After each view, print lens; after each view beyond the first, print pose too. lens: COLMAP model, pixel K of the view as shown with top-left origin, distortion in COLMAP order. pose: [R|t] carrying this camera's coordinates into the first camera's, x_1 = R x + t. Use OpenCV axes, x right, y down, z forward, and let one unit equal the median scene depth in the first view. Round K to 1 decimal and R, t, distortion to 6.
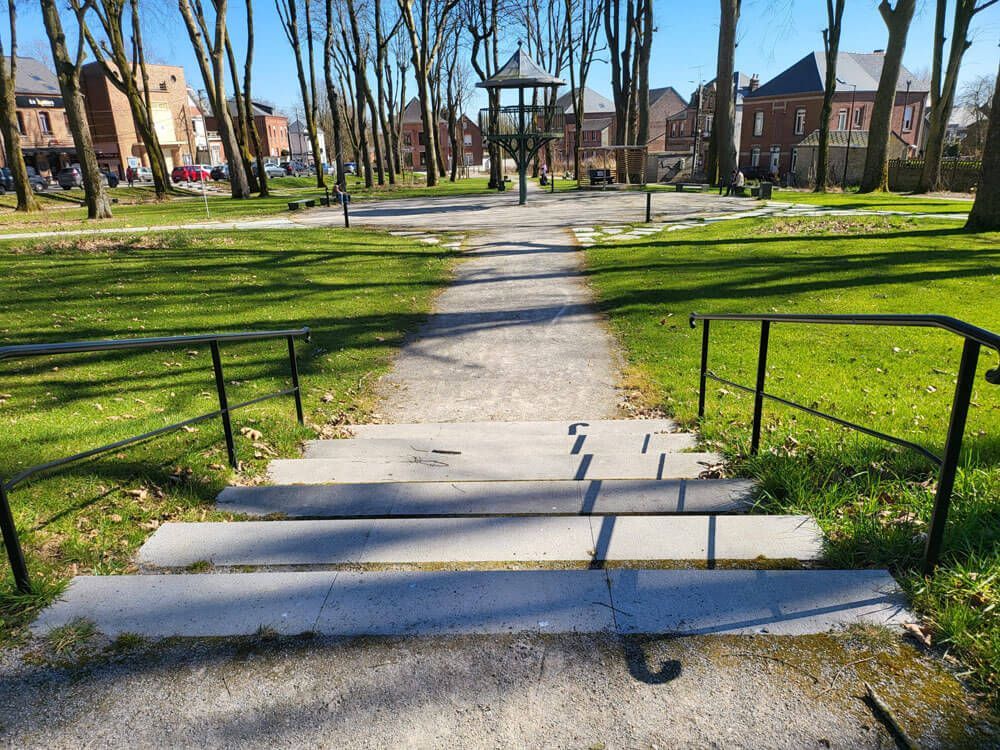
lens RADIAL K [[684.7, 0, 500.0], [0, 684.7, 375.0], [0, 0, 1]] dist [0.023001, -0.005233]
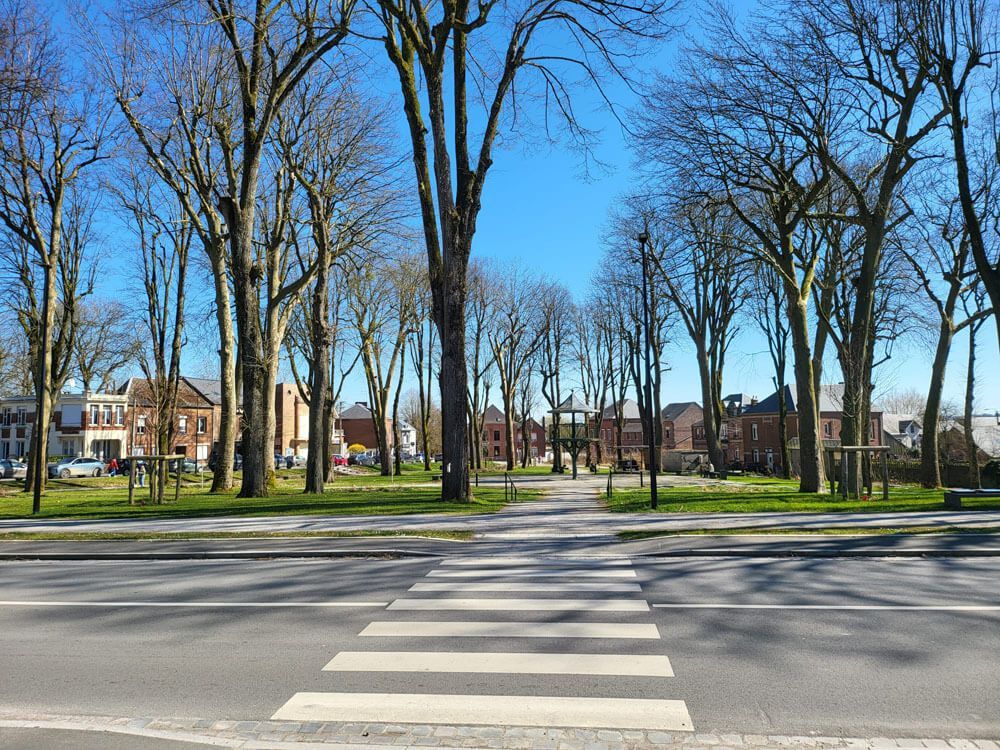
lens RADIAL K [[684.7, 0, 500.0], [0, 684.7, 375.0], [0, 0, 1]] dist [0.023001, -0.005233]
pose [[0.996114, 0.007825, -0.087729, -0.000921], [-0.042644, 0.914365, -0.402640, 0.095226], [0.077066, 0.404816, 0.911145, -0.305903]]
